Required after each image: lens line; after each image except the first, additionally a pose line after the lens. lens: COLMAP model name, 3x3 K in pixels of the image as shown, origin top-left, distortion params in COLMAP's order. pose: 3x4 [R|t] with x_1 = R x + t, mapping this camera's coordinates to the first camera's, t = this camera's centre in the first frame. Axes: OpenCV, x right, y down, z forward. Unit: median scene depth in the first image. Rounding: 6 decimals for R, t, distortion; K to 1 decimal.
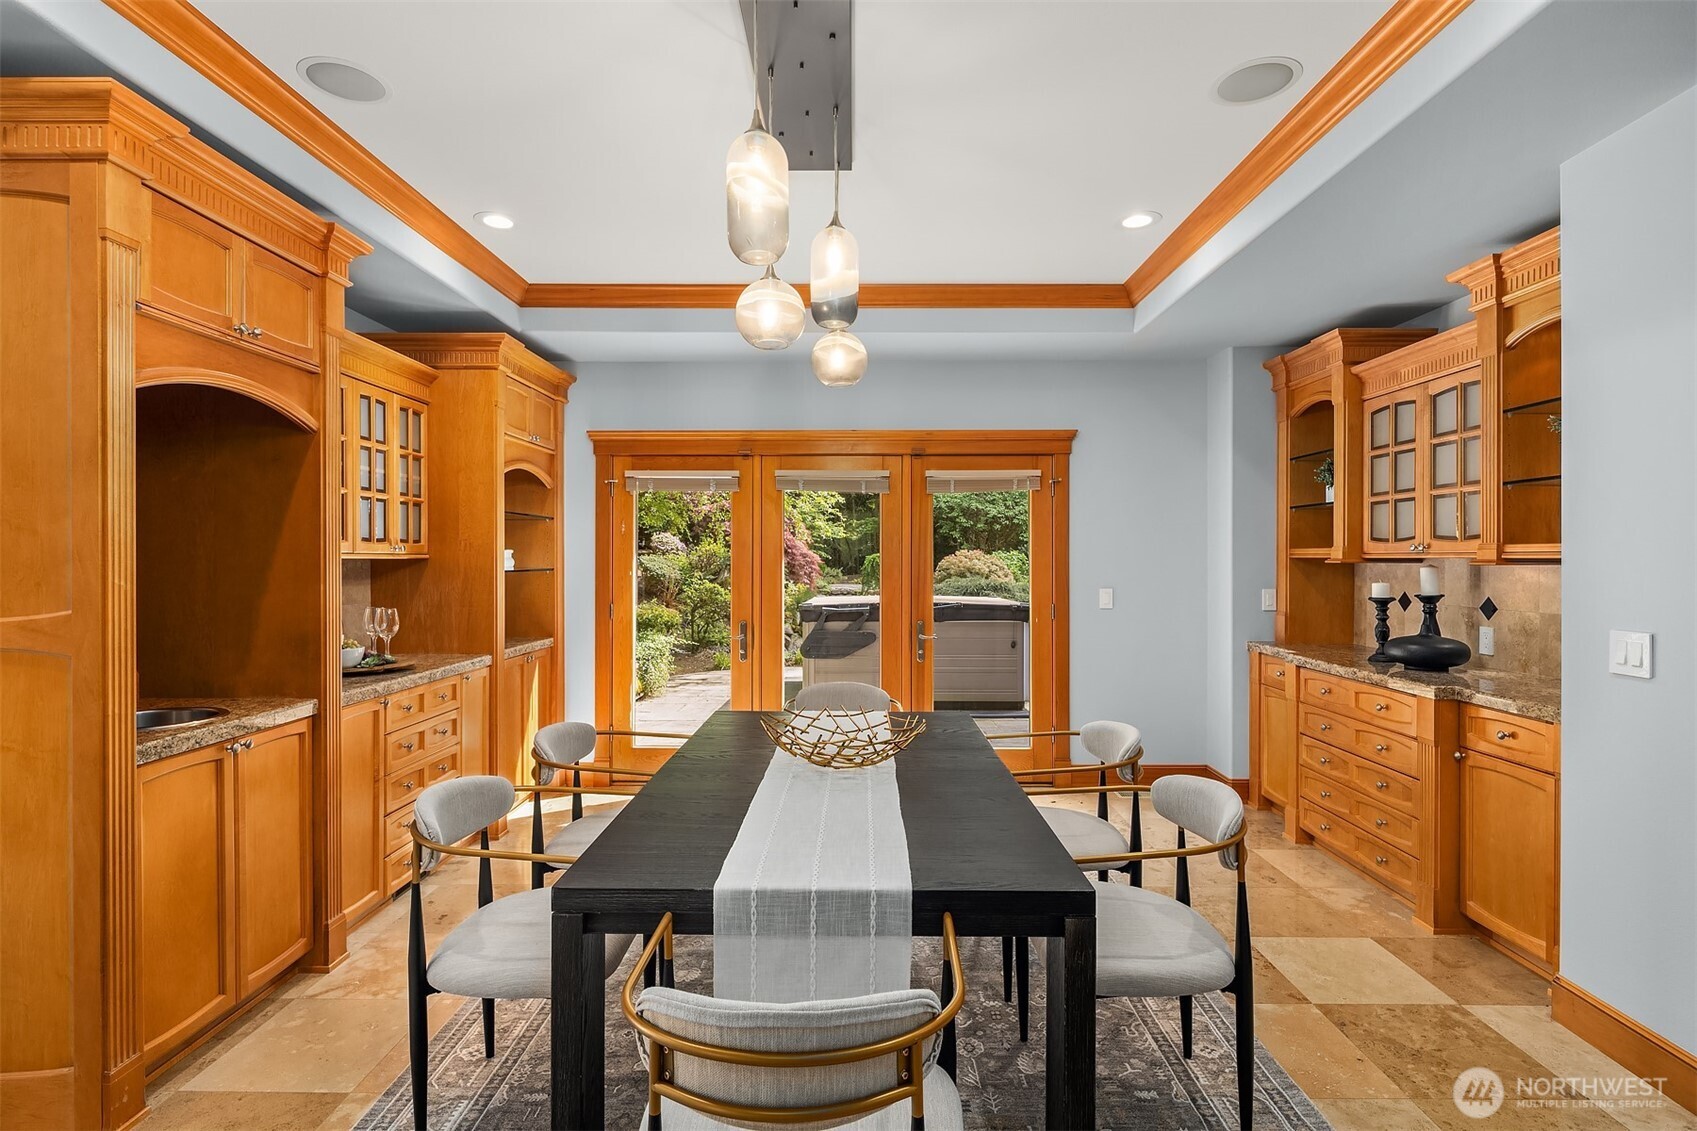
lens RADIAL K [[825.9, 0, 848.5], [0, 825.9, 565.5], [0, 0, 1]] dist [-0.003163, -0.001883]
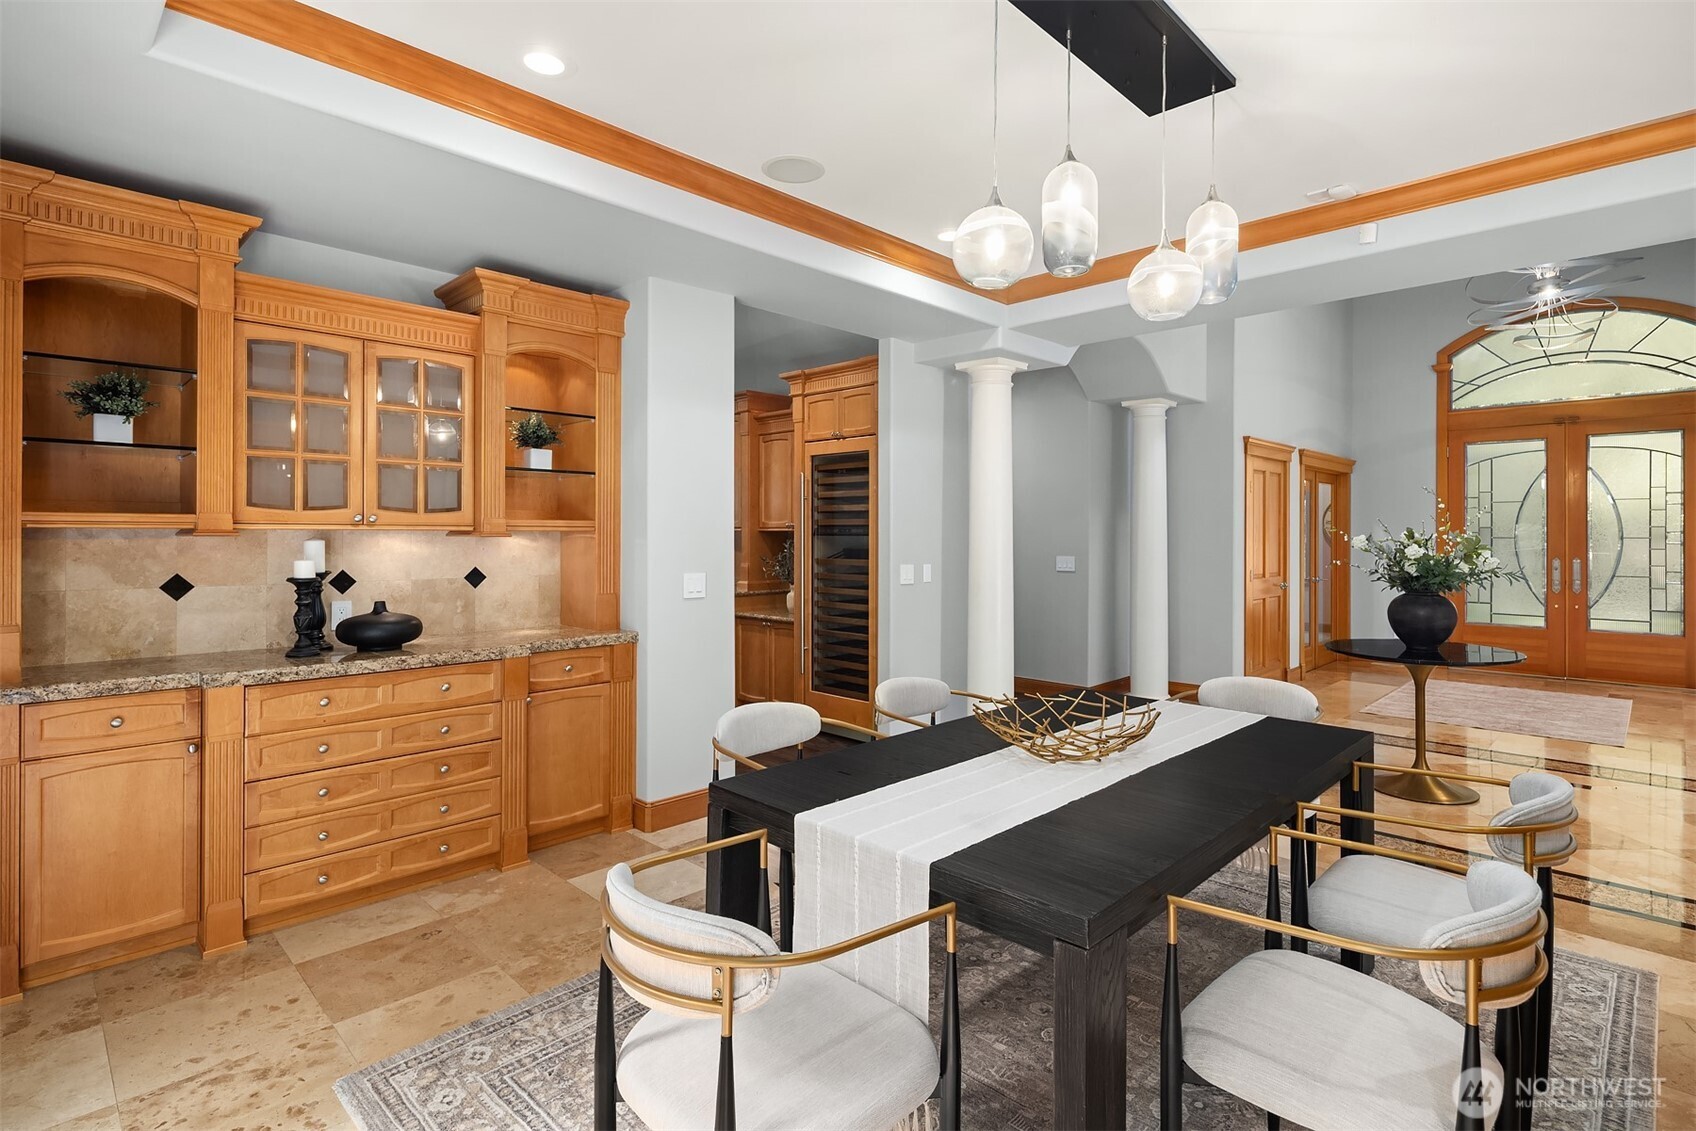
lens RADIAL K [[826.2, 0, 850.0], [0, 826.2, 538.2], [0, 0, 1]] dist [-0.001599, -0.000331]
pose [[-0.721614, -0.006977, 0.692260, -0.331815], [-0.001119, 0.999960, 0.008911, -0.008385], [-0.692295, 0.005656, -0.721593, 1.303299]]
